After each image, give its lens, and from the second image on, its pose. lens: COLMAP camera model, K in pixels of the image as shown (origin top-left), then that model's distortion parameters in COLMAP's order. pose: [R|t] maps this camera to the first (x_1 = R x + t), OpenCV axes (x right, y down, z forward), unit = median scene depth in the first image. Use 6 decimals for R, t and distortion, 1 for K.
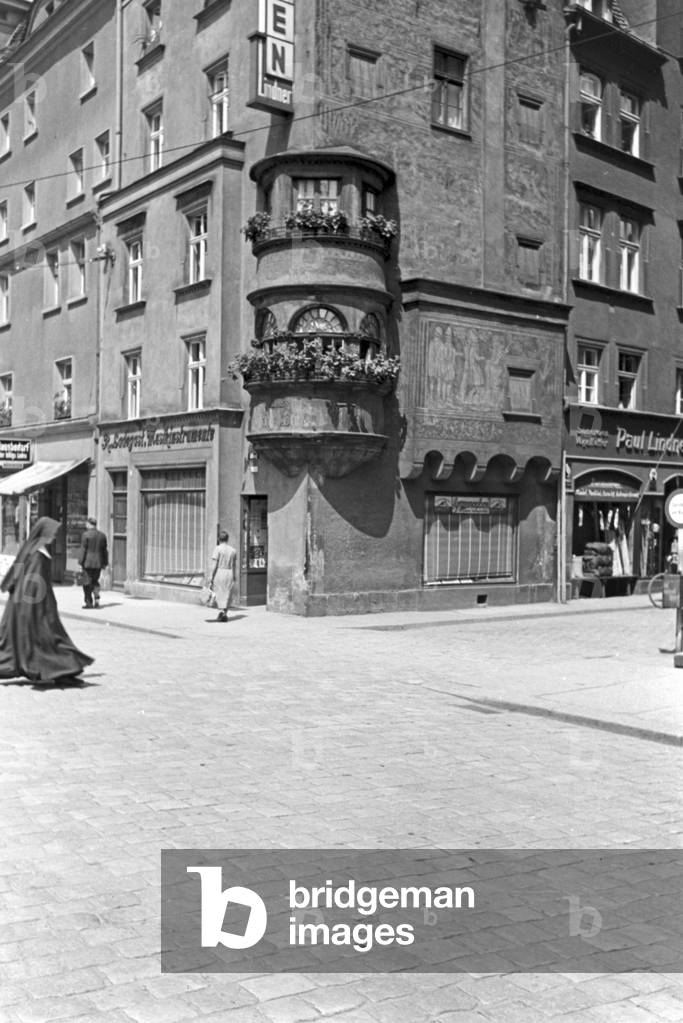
lens RADIAL K [[1084.3, 0, 341.5], [0, 1084.3, 511.5], [0, 0, 1]] dist [-0.004503, 0.017105]
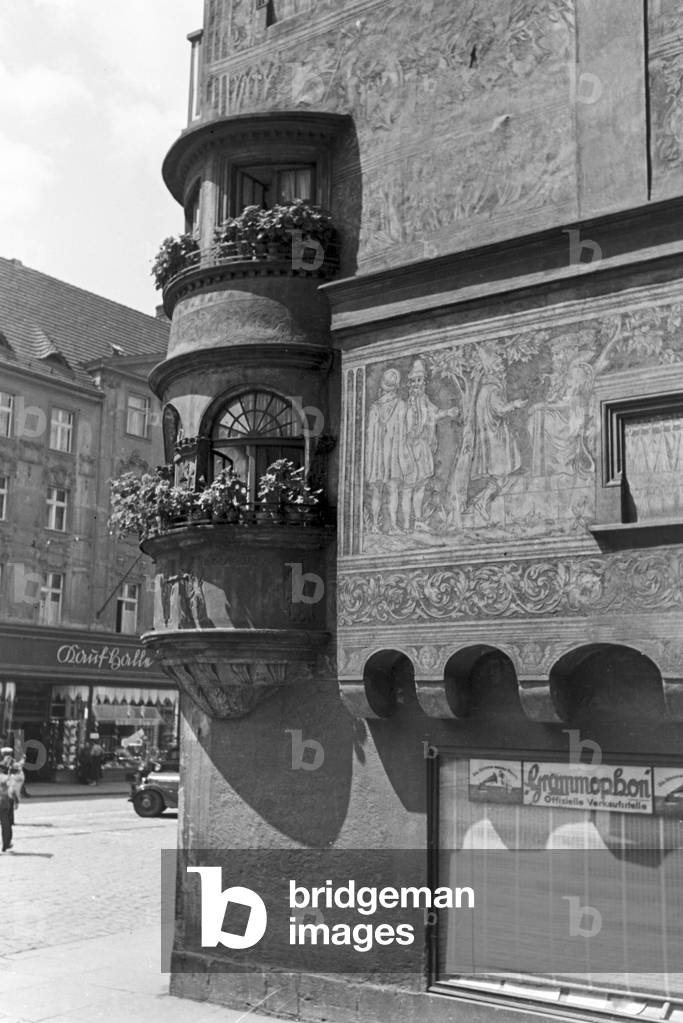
lens RADIAL K [[1084.3, 0, 341.5], [0, 1084.3, 511.5], [0, 0, 1]] dist [-0.004503, 0.017105]
pose [[0.319504, -0.181234, -0.930092, 0.480979], [-0.007614, 0.981017, -0.193773, -0.027056], [0.947554, 0.068993, 0.312059, 0.840295]]
